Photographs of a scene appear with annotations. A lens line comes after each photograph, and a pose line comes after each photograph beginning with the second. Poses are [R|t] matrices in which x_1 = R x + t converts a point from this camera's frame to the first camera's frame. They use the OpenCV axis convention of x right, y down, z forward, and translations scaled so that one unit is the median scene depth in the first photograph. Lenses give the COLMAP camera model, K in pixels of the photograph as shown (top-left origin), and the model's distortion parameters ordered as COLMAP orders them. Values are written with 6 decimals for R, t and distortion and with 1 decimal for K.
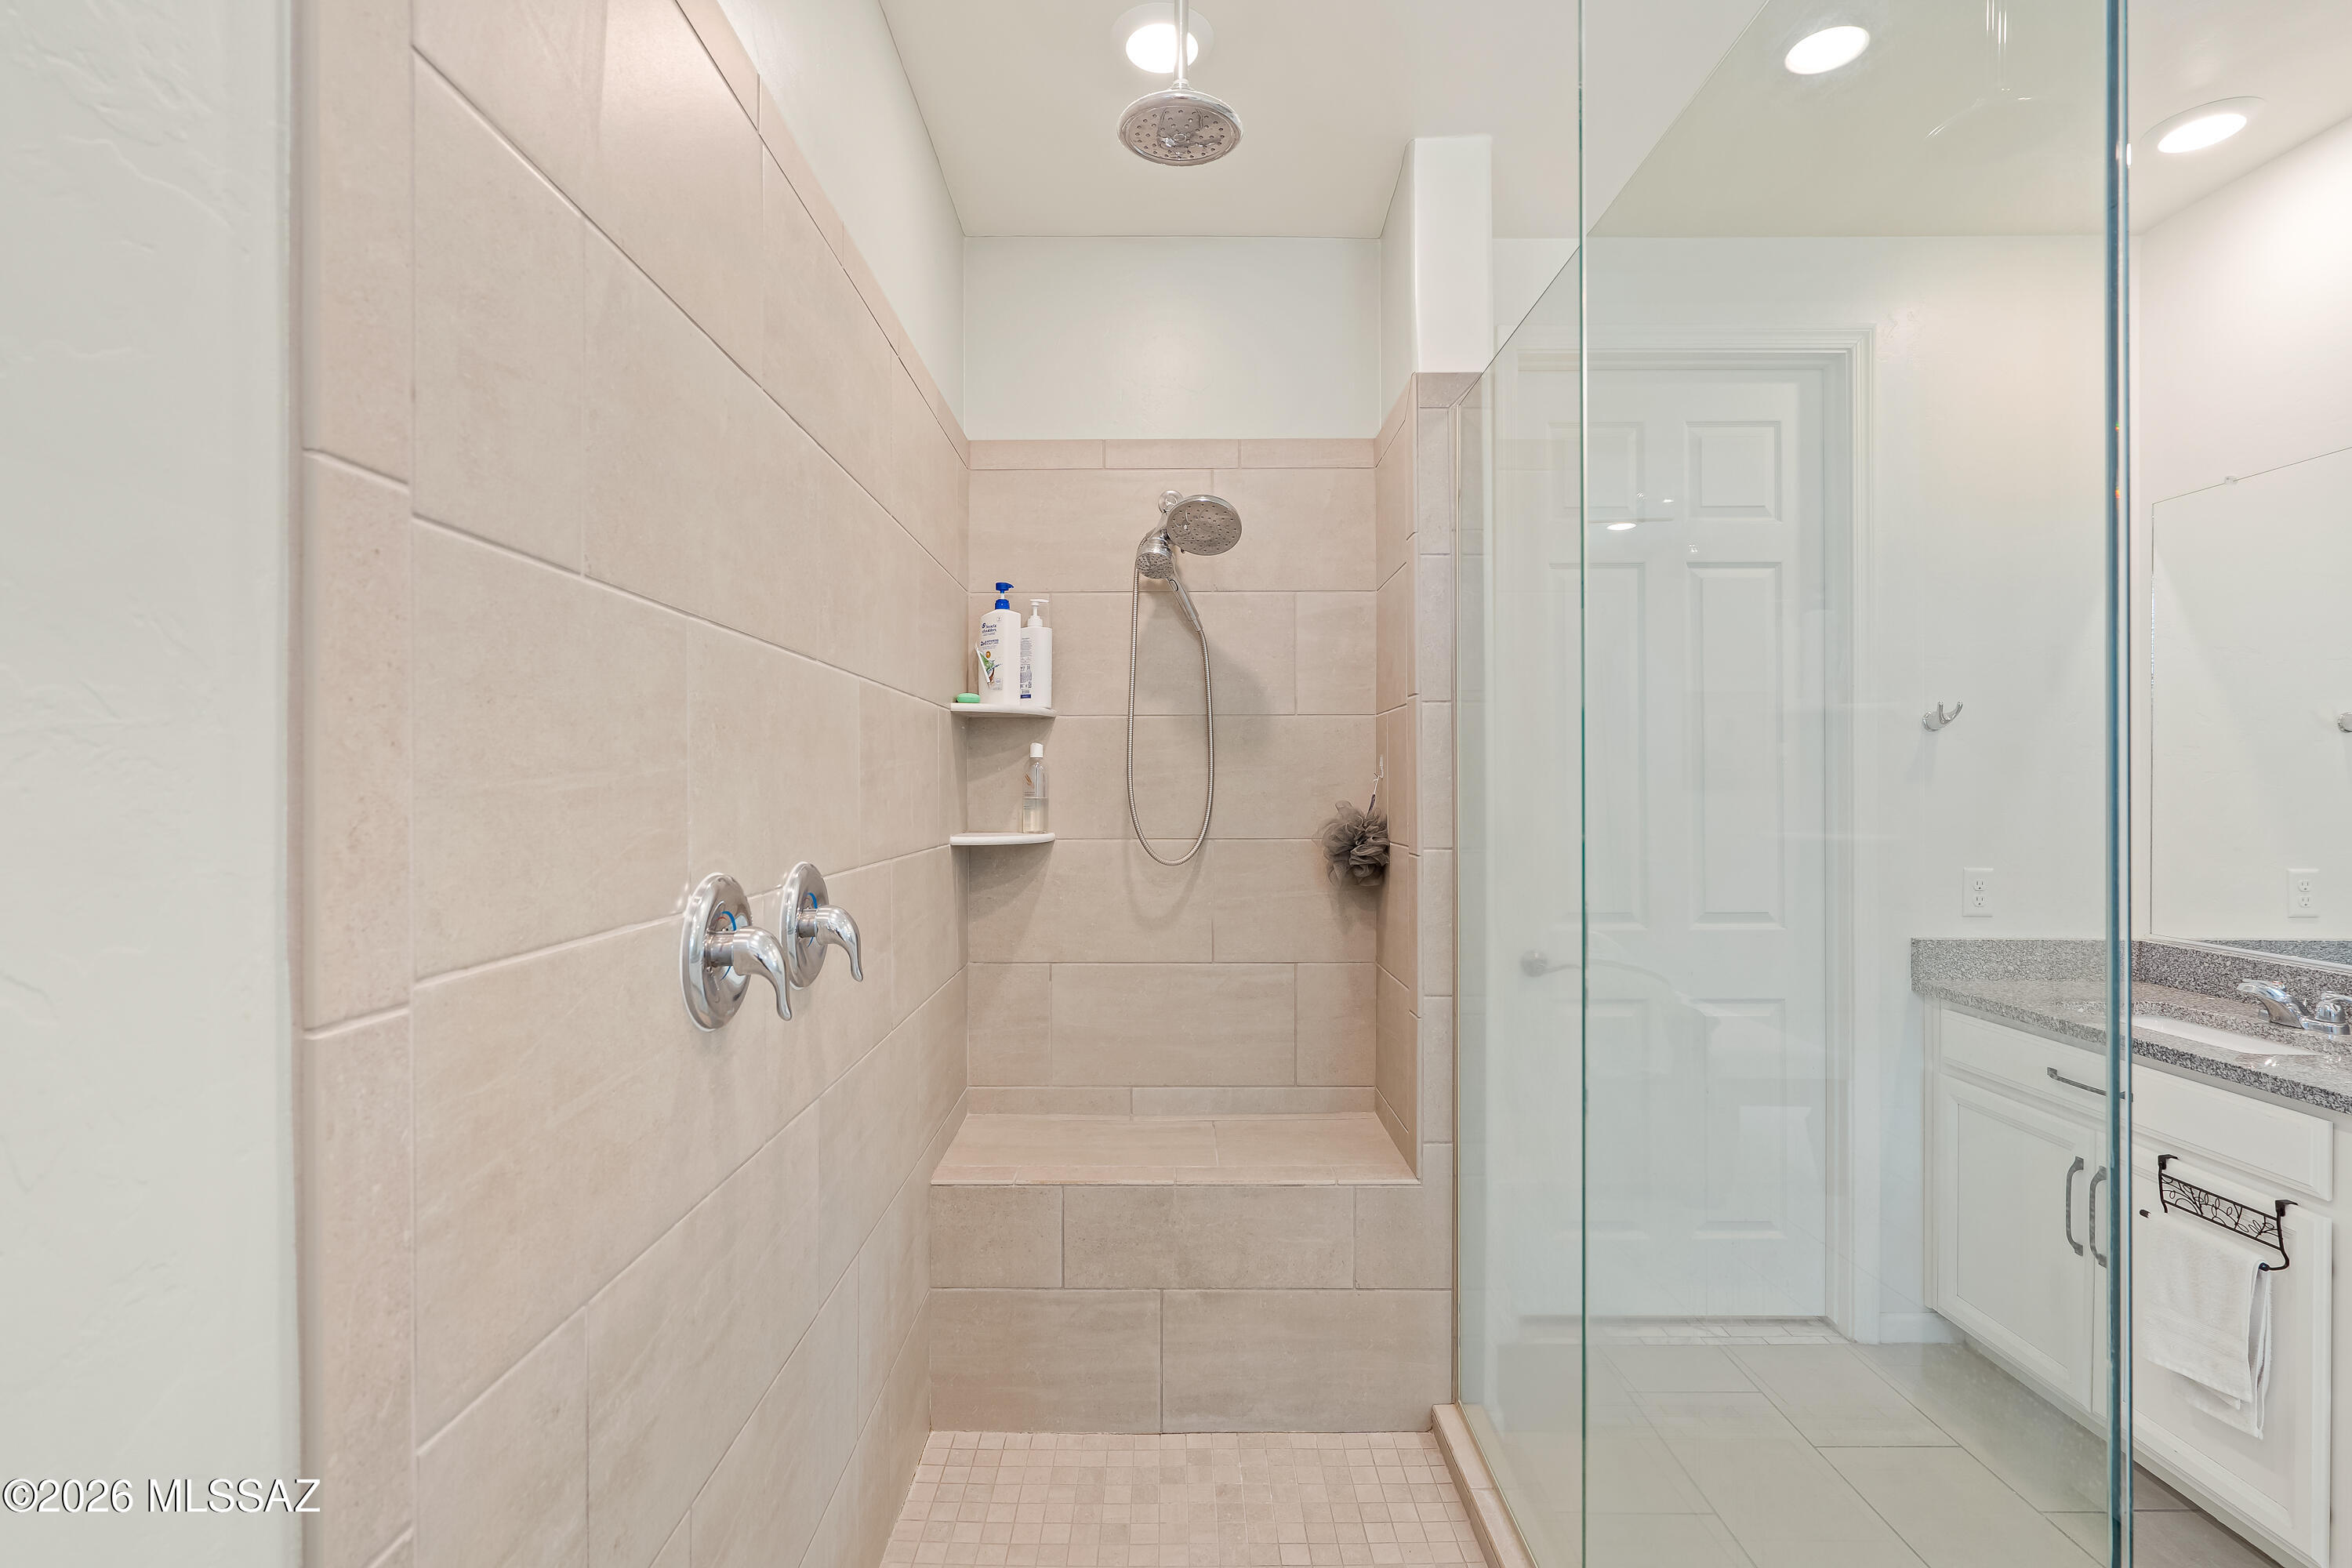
lens RADIAL K [[1063.4, 0, 1177.3], [0, 1063.4, 787.0], [0, 0, 1]] dist [-0.003095, 0.000371]
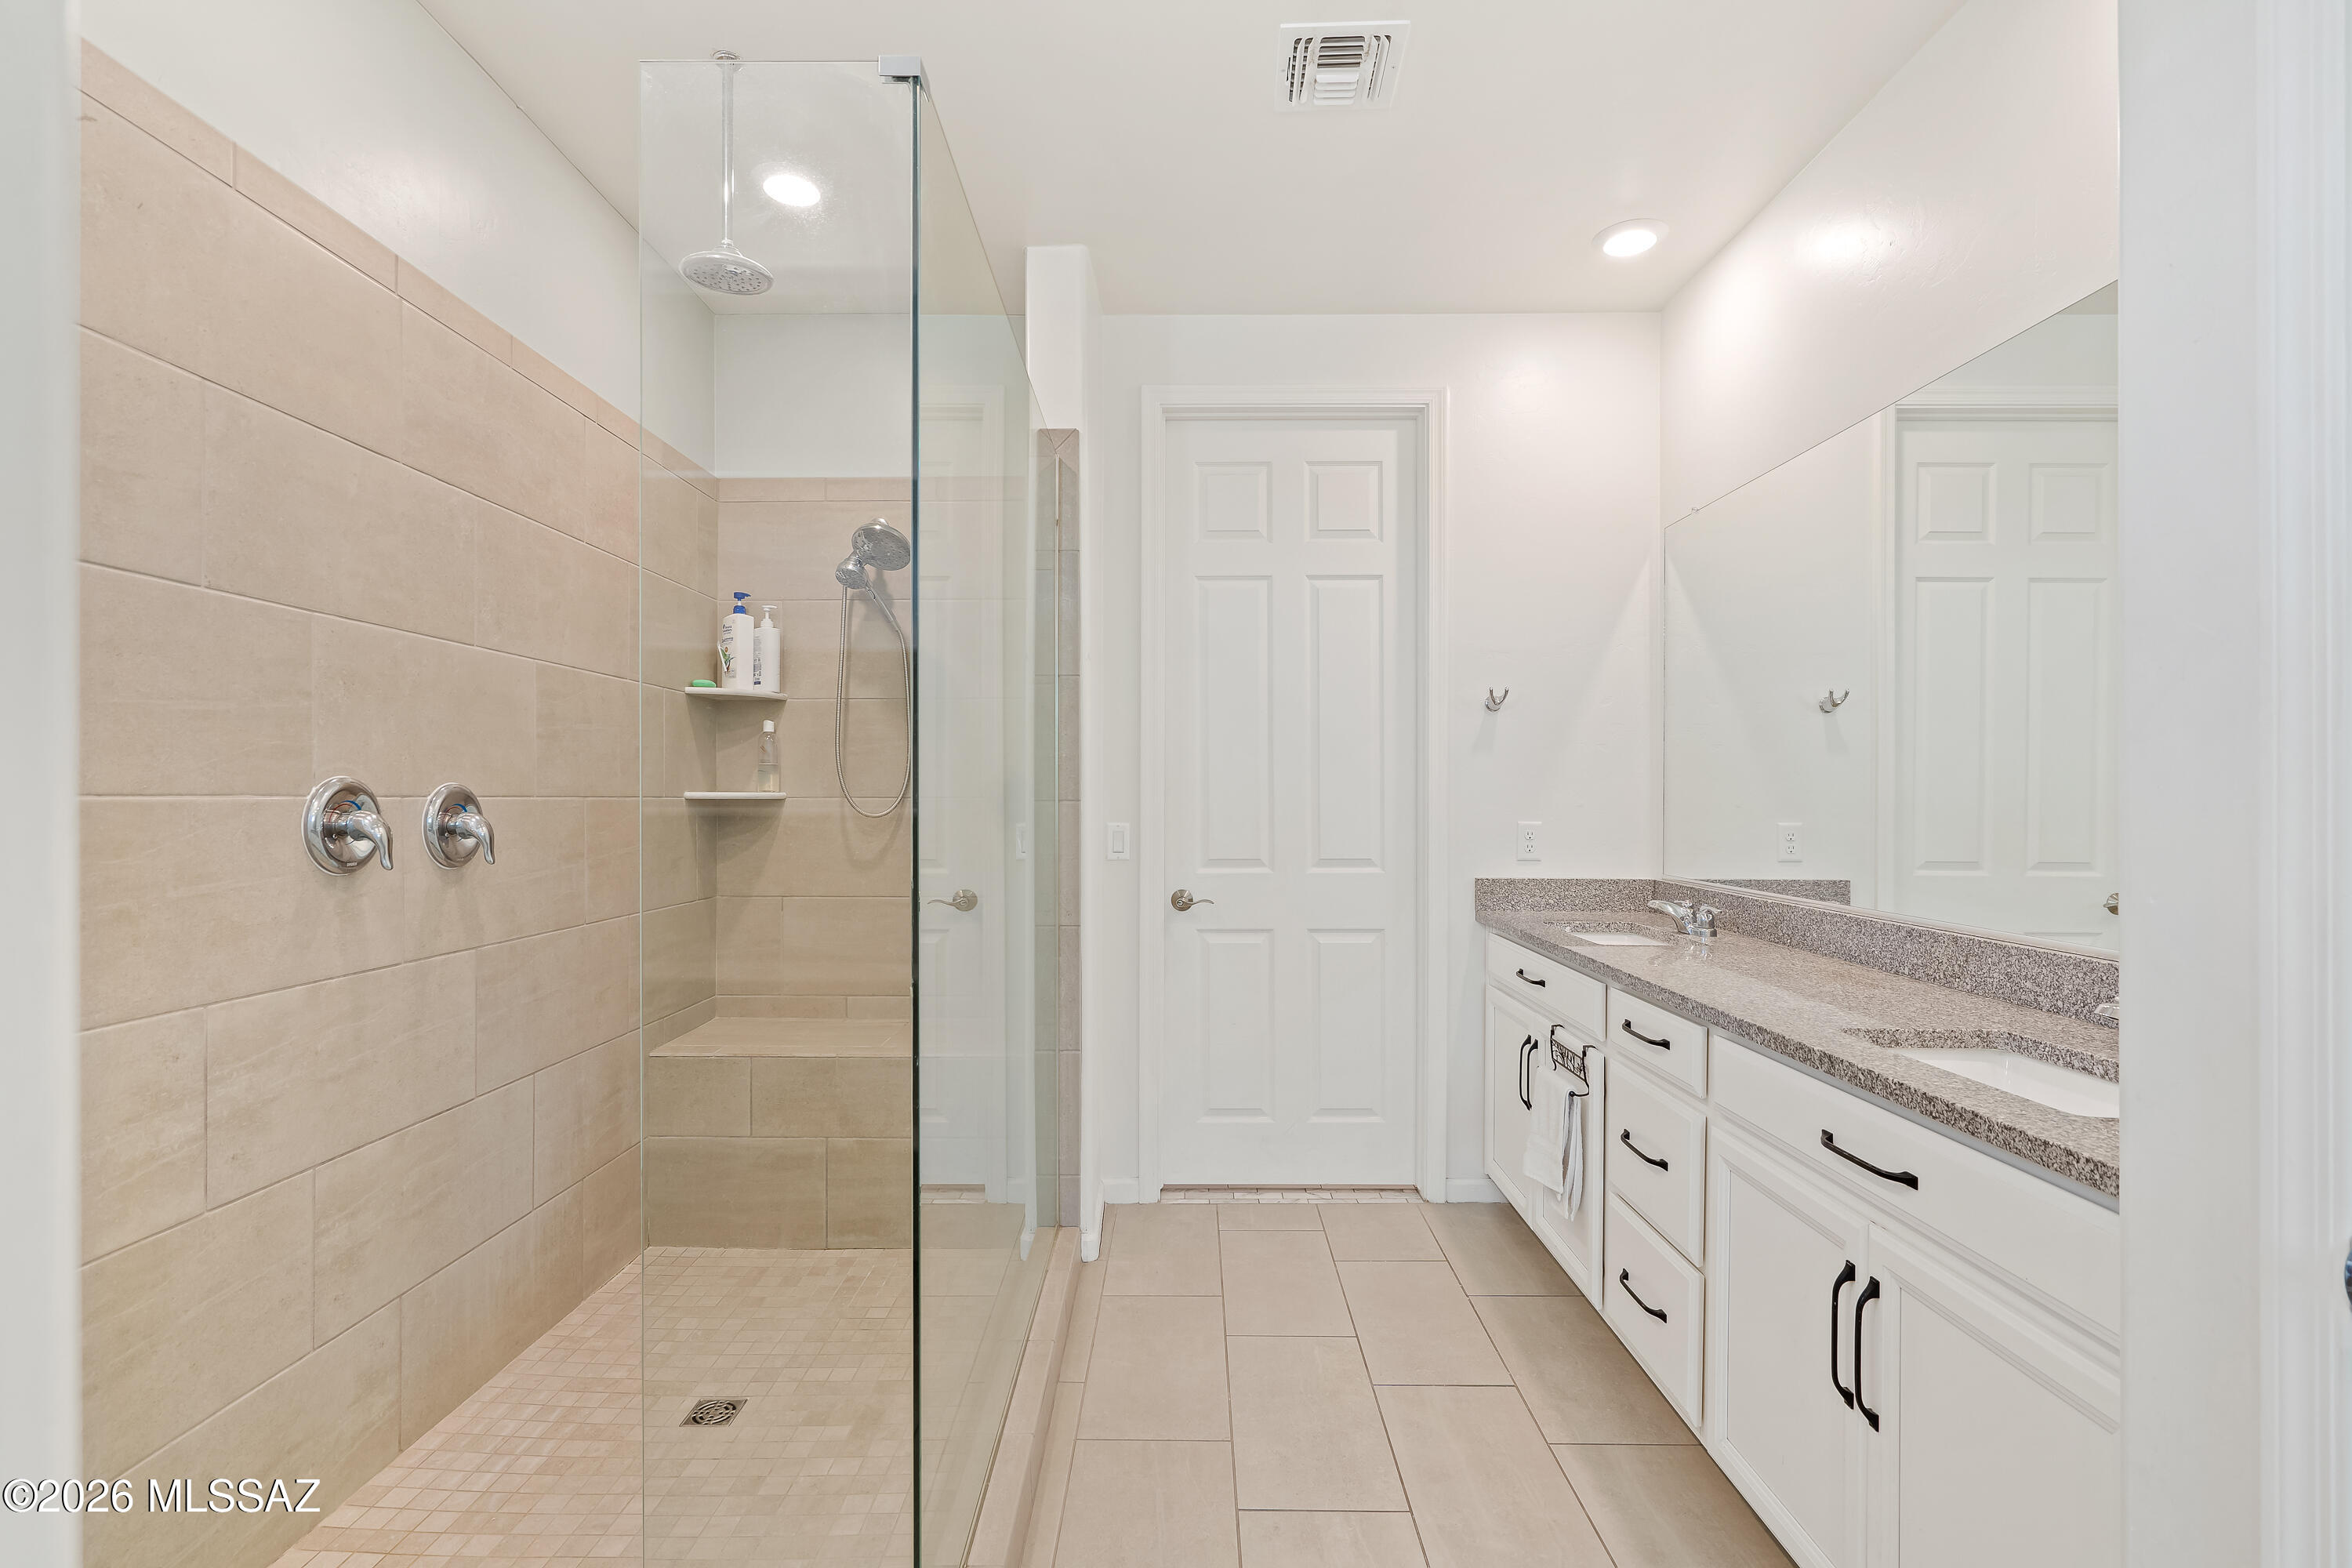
lens RADIAL K [[1058.2, 0, 1174.4], [0, 1058.2, 795.6], [0, 0, 1]] dist [-0.001559, -0.000211]
pose [[0.999983, 0.000875, -0.005821, 0.360526], [-0.000882, 0.999999, -0.001081, 0.049425], [0.005820, 0.001087, 0.999982, -0.248952]]
